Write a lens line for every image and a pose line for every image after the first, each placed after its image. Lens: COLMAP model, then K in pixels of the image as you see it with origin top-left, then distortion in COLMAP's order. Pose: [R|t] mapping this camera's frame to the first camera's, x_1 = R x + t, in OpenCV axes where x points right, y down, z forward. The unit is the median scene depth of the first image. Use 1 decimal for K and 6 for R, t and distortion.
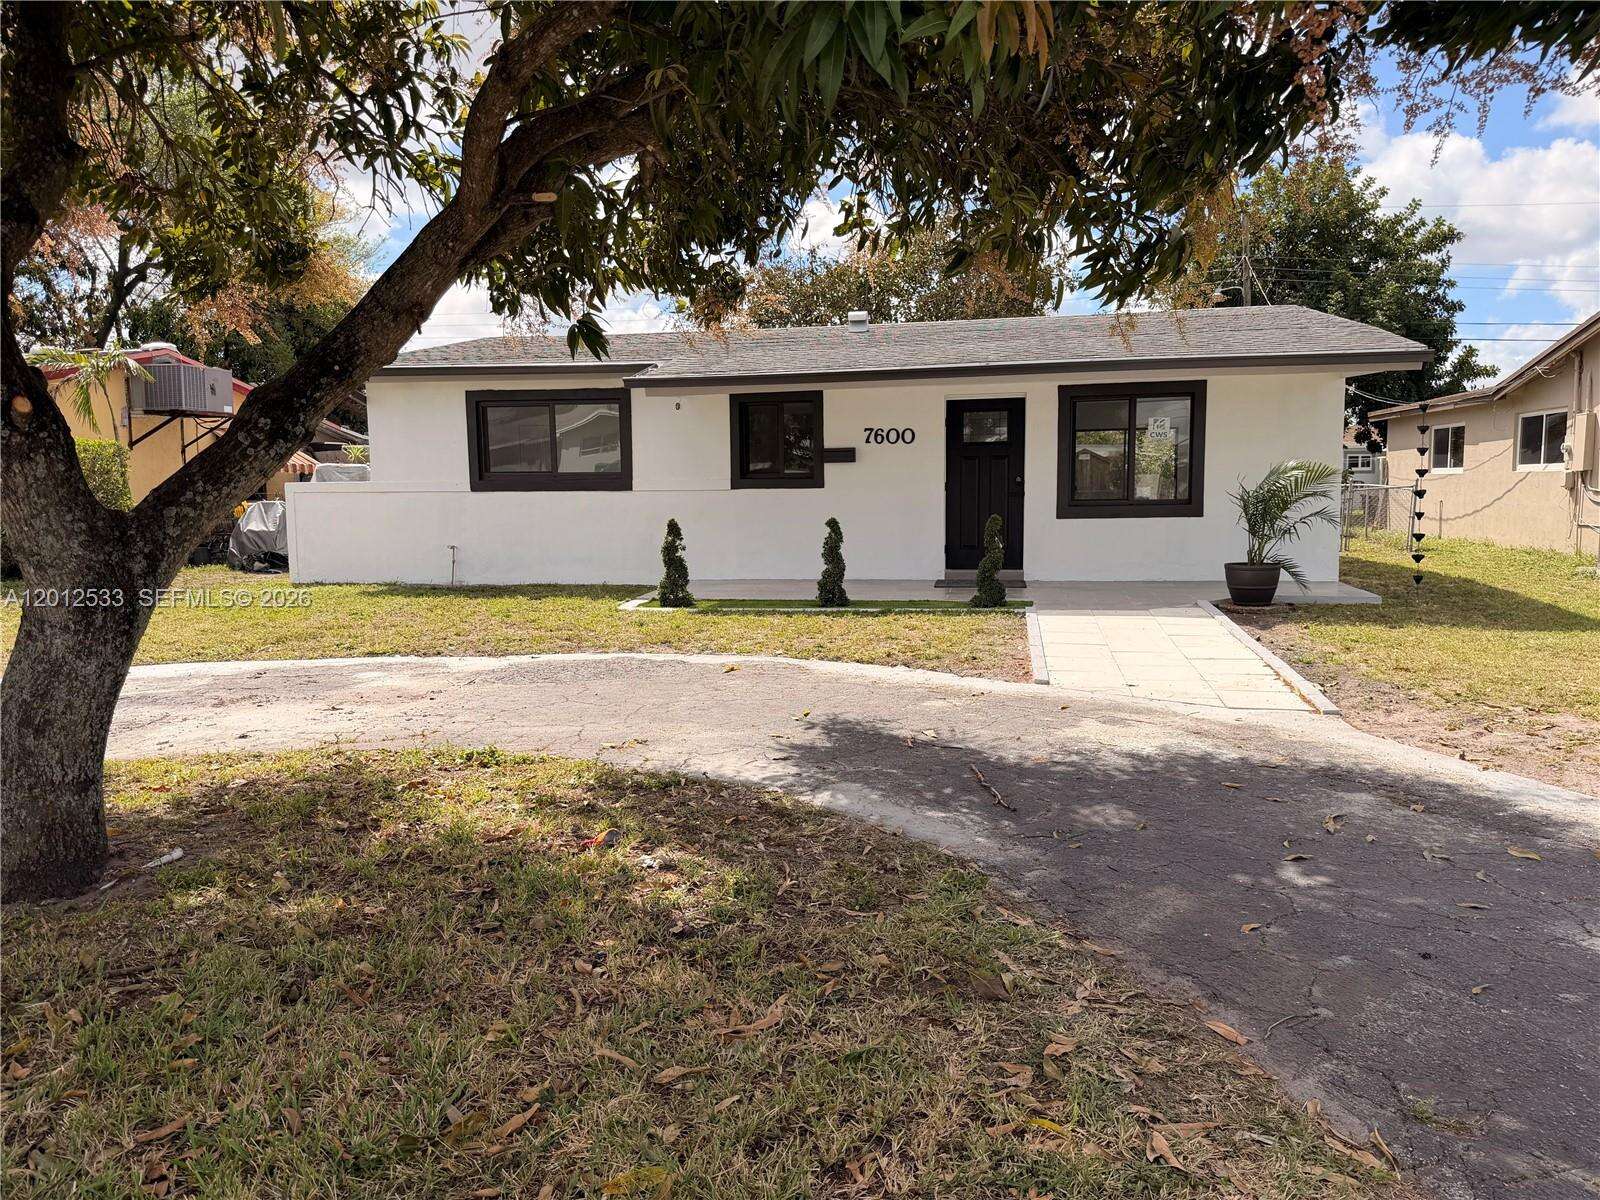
lens RADIAL K [[1119.1, 0, 802.3], [0, 1119.1, 602.0], [0, 0, 1]] dist [0.061461, -0.016562]
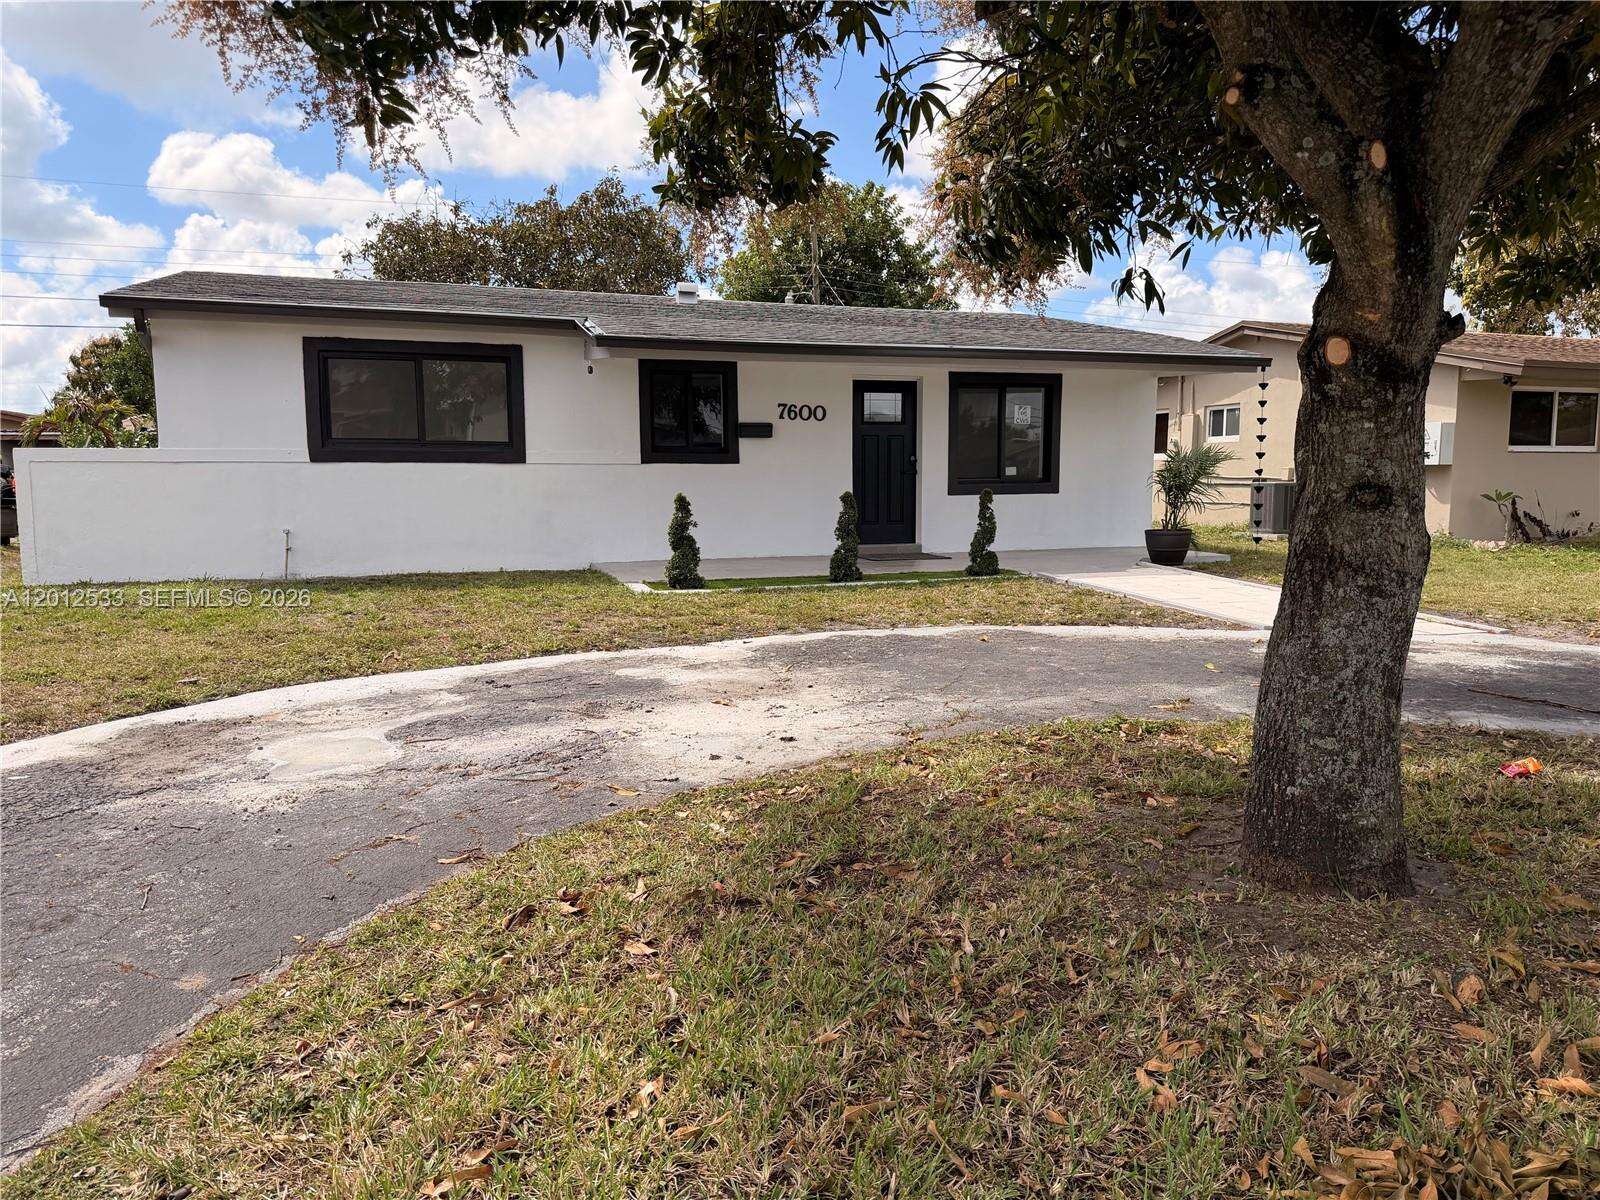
lens RADIAL K [[1119.1, 0, 804.1], [0, 1119.1, 602.7], [0, 0, 1]] dist [0.061461, -0.016562]
pose [[0.866274, -0.048779, 0.497182, -0.421638], [0.042566, 0.998809, 0.023828, -0.002277], [-0.497753, 0.000521, 0.867319, 0.130523]]
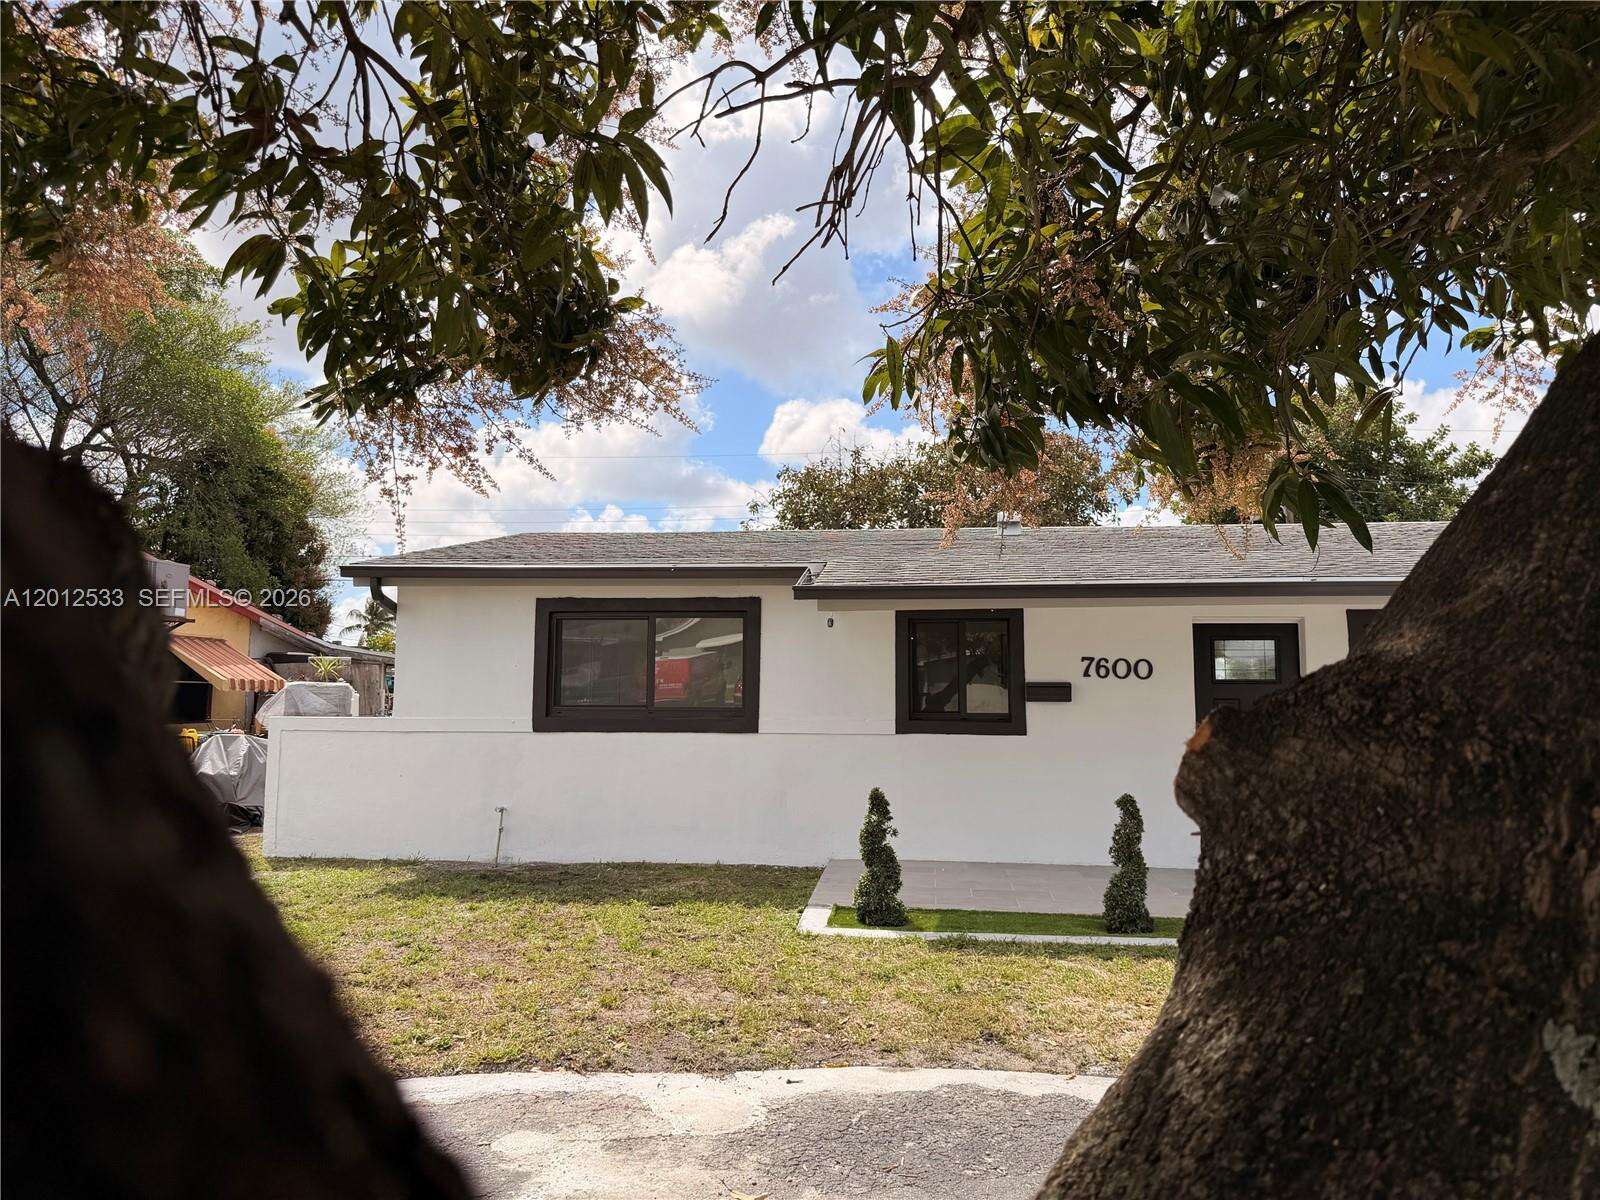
lens RADIAL K [[1119.1, 0, 802.8], [0, 1119.1, 604.3], [0, 0, 1]] dist [0.061461, -0.016562]
pose [[0.997242, 0.021920, 0.070911, -0.183258], [-0.008905, 0.983830, -0.178885, -0.053600], [-0.073686, 0.177760, 0.981311, 0.268388]]
